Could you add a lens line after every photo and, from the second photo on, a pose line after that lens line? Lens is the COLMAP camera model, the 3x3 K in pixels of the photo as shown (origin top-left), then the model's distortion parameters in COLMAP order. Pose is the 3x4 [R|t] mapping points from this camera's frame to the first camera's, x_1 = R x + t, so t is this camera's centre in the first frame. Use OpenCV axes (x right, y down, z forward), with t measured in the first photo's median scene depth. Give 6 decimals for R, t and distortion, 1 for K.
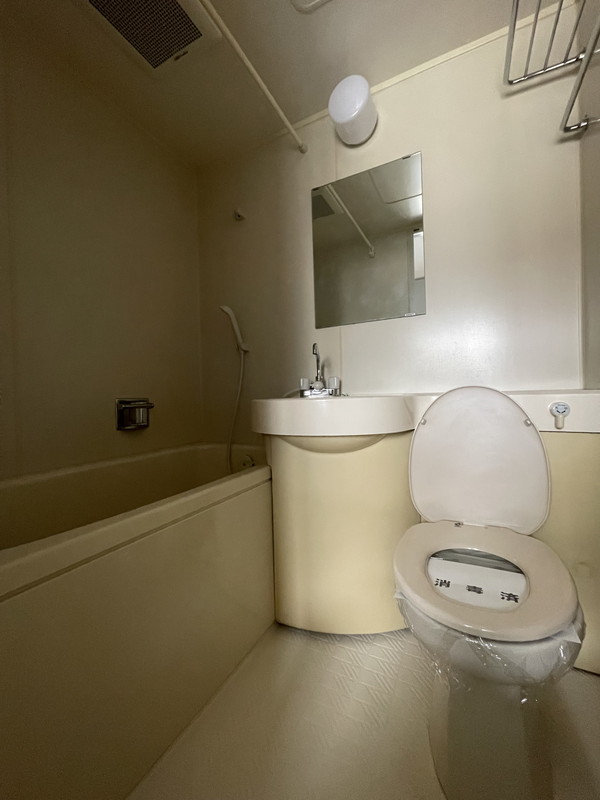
lens RADIAL K [[326.1, 0, 297.4], [0, 326.1, 400.3], [0, 0, 1]] dist [0.000232, 0.000022]
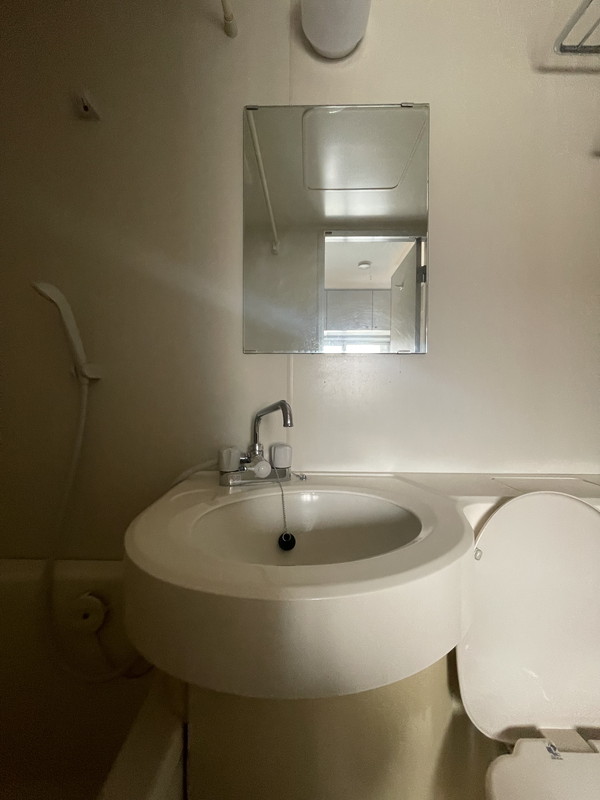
lens RADIAL K [[326.1, 0, 302.8], [0, 326.1, 400.8], [0, 0, 1]] dist [0.000232, 0.000022]
pose [[0.891845, 0.029933, 0.451349, -0.098286], [-0.034262, 0.999412, 0.001421, -0.131666], [-0.451041, -0.016731, 0.892346, 0.410885]]
